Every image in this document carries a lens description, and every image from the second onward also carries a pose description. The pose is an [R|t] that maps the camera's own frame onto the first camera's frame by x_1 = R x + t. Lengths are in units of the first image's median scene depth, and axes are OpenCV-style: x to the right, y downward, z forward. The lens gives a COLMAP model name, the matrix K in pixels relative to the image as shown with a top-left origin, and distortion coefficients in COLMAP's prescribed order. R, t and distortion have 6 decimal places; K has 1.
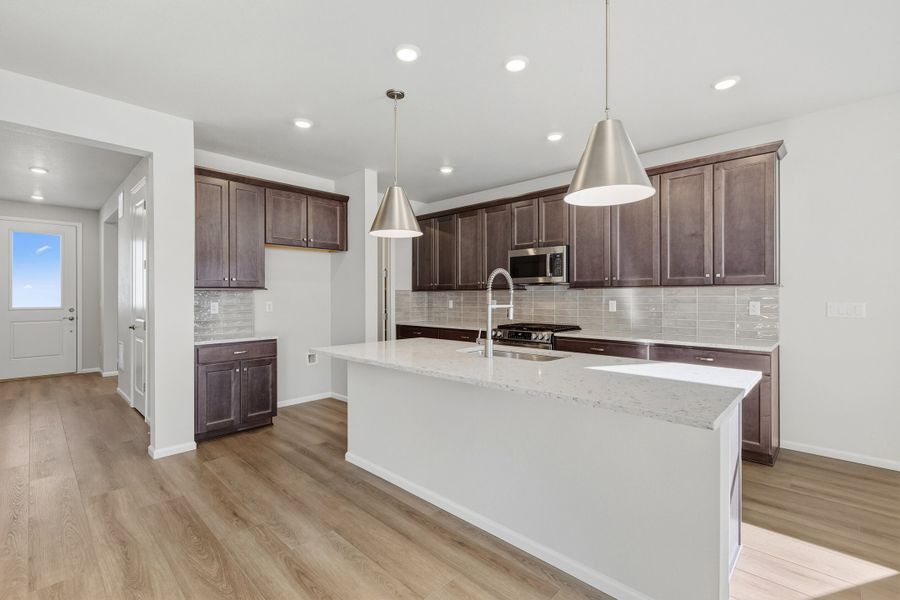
lens RADIAL K [[404.8, 0, 449.2], [0, 404.8, 290.4], [0, 0, 1]] dist [0.000905, -0.000410]
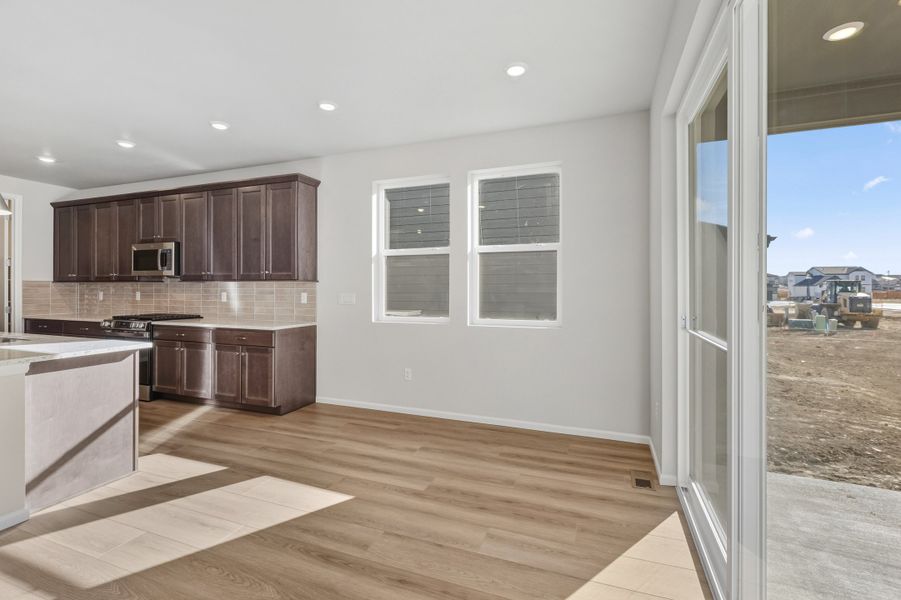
lens RADIAL K [[405.3, 0, 449.7], [0, 405.3, 290.4], [0, 0, 1]] dist [0.000905, -0.000410]
pose [[0.921360, 0.000480, 0.388710, 0.543117], [-0.009307, 0.999740, 0.020826, -0.009937], [-0.388599, -0.022806, 0.921125, -0.309242]]
